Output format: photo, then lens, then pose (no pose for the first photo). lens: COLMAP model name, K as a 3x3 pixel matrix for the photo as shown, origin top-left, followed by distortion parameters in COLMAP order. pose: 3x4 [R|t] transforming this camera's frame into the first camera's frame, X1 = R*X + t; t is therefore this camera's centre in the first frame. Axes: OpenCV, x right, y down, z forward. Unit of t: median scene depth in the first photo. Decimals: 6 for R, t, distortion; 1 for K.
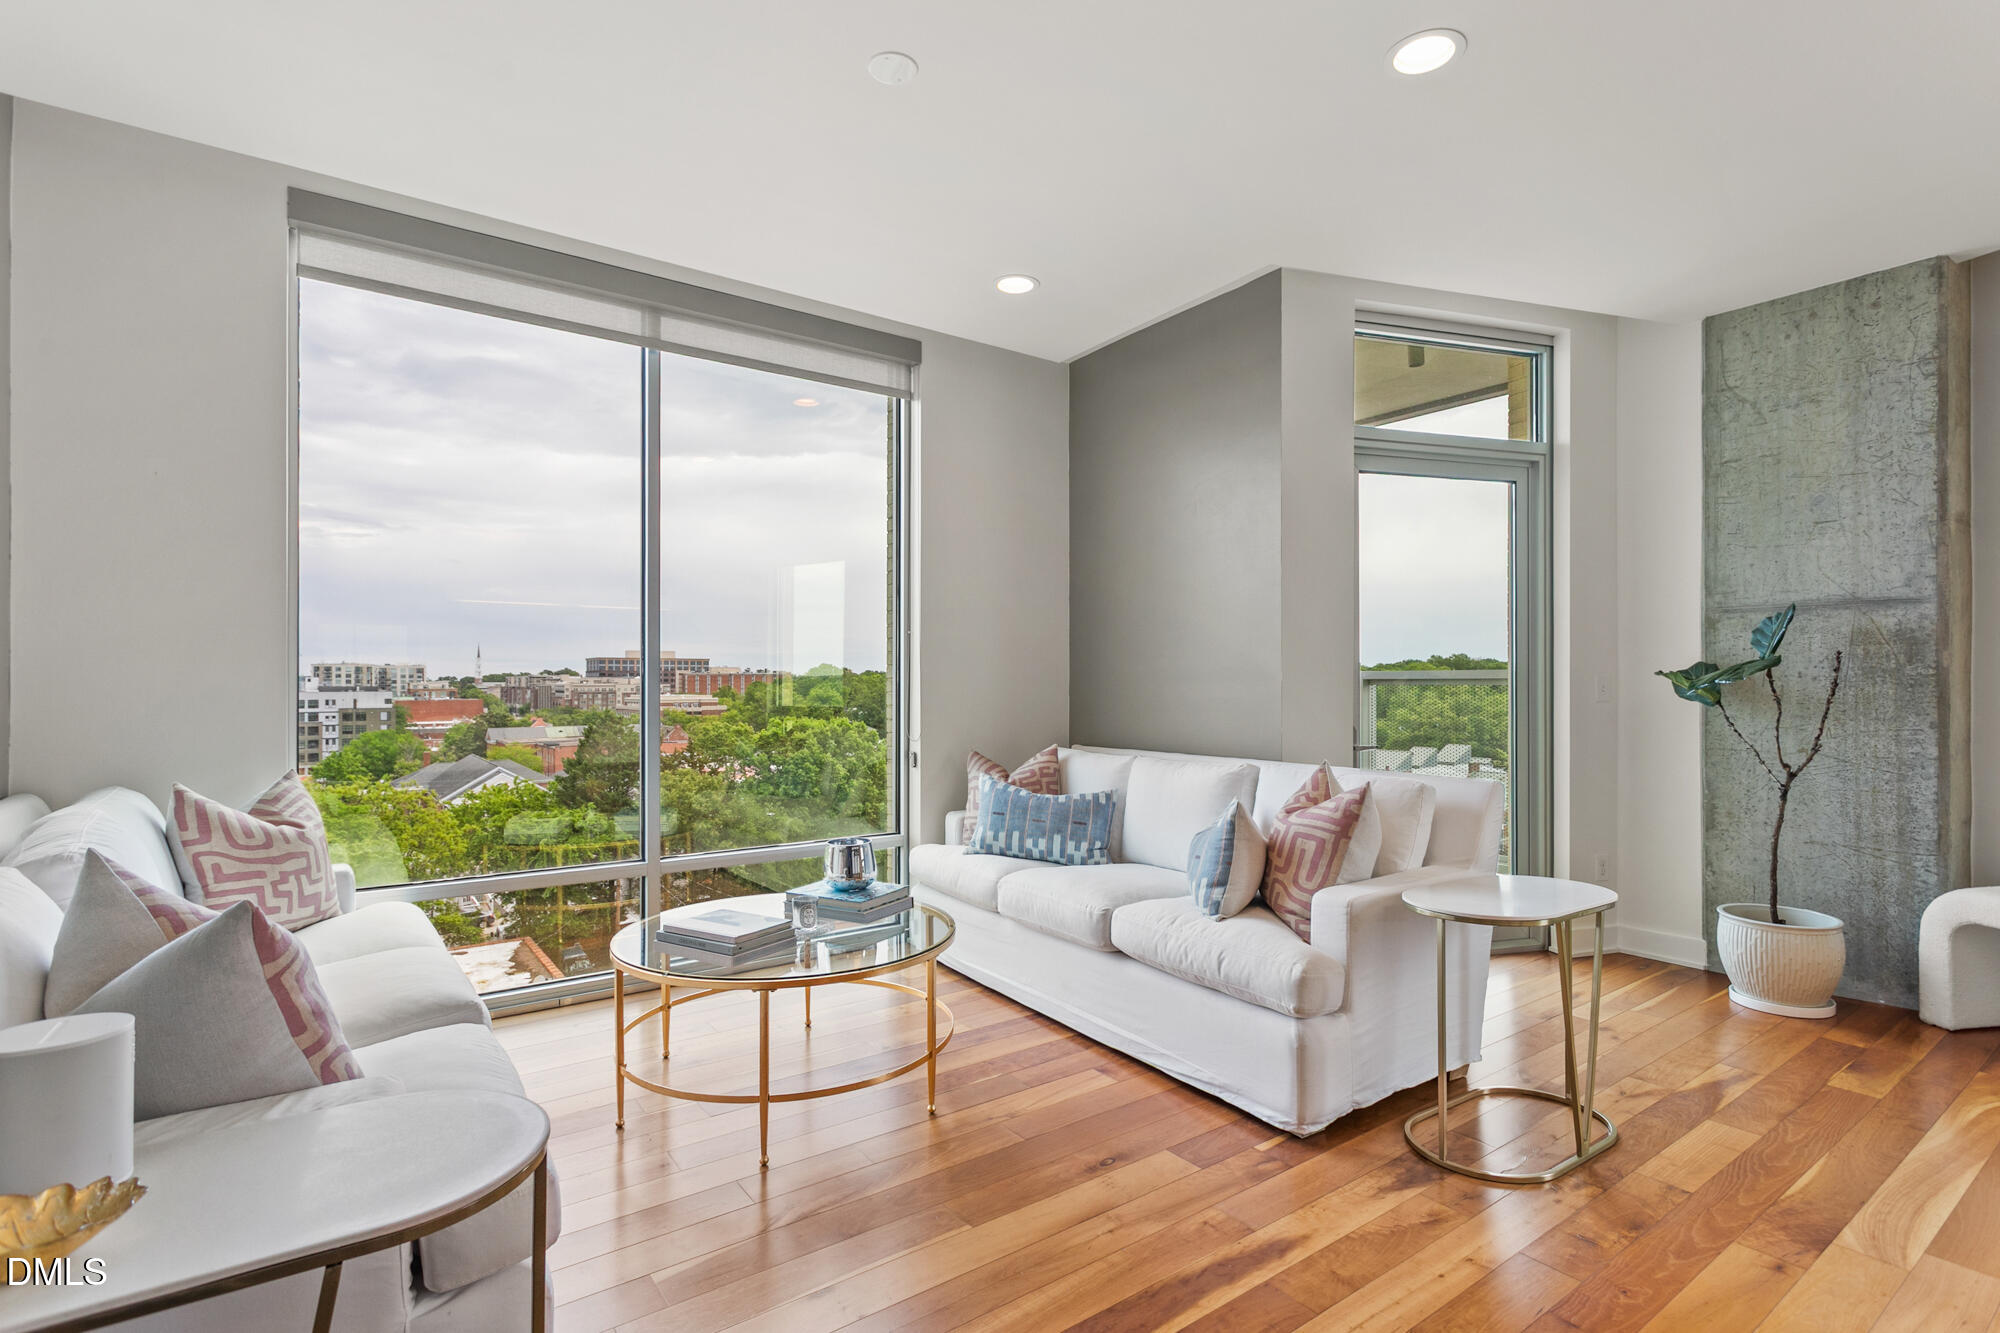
lens RADIAL K [[965.6, 0, 1005.0], [0, 965.6, 671.7], [0, 0, 1]] dist [-0.004560, 0.002560]
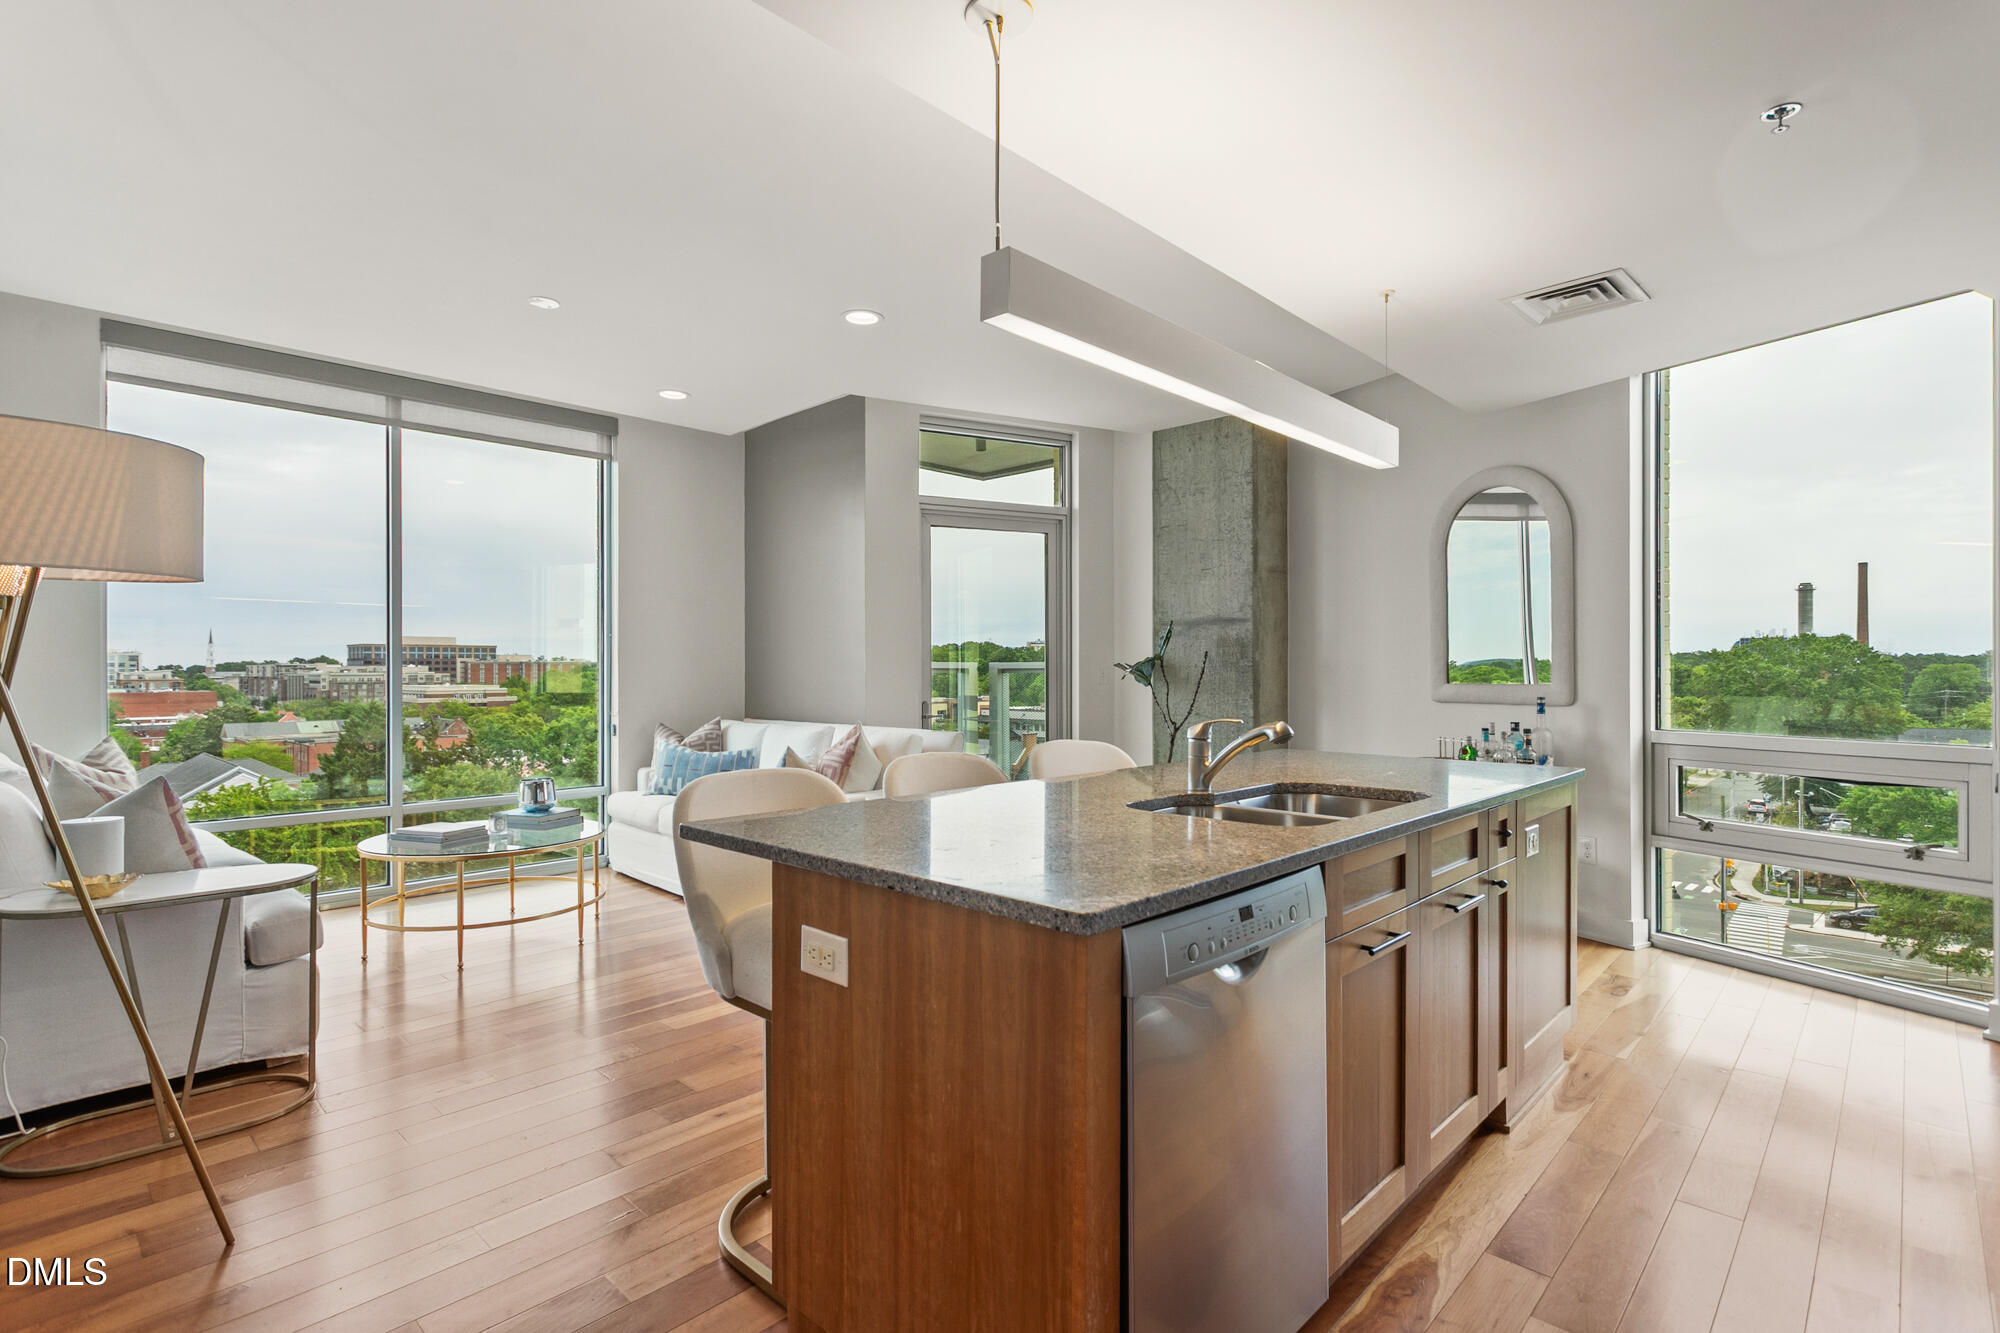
lens RADIAL K [[965.6, 0, 1003.9], [0, 965.6, 662.7], [0, 0, 1]] dist [-0.004560, 0.002560]
pose [[0.982313, -0.001186, 0.187242, 0.207720], [0.000530, 0.999994, 0.003554, -0.007077], [-0.187245, -0.003392, 0.982307, -0.461618]]
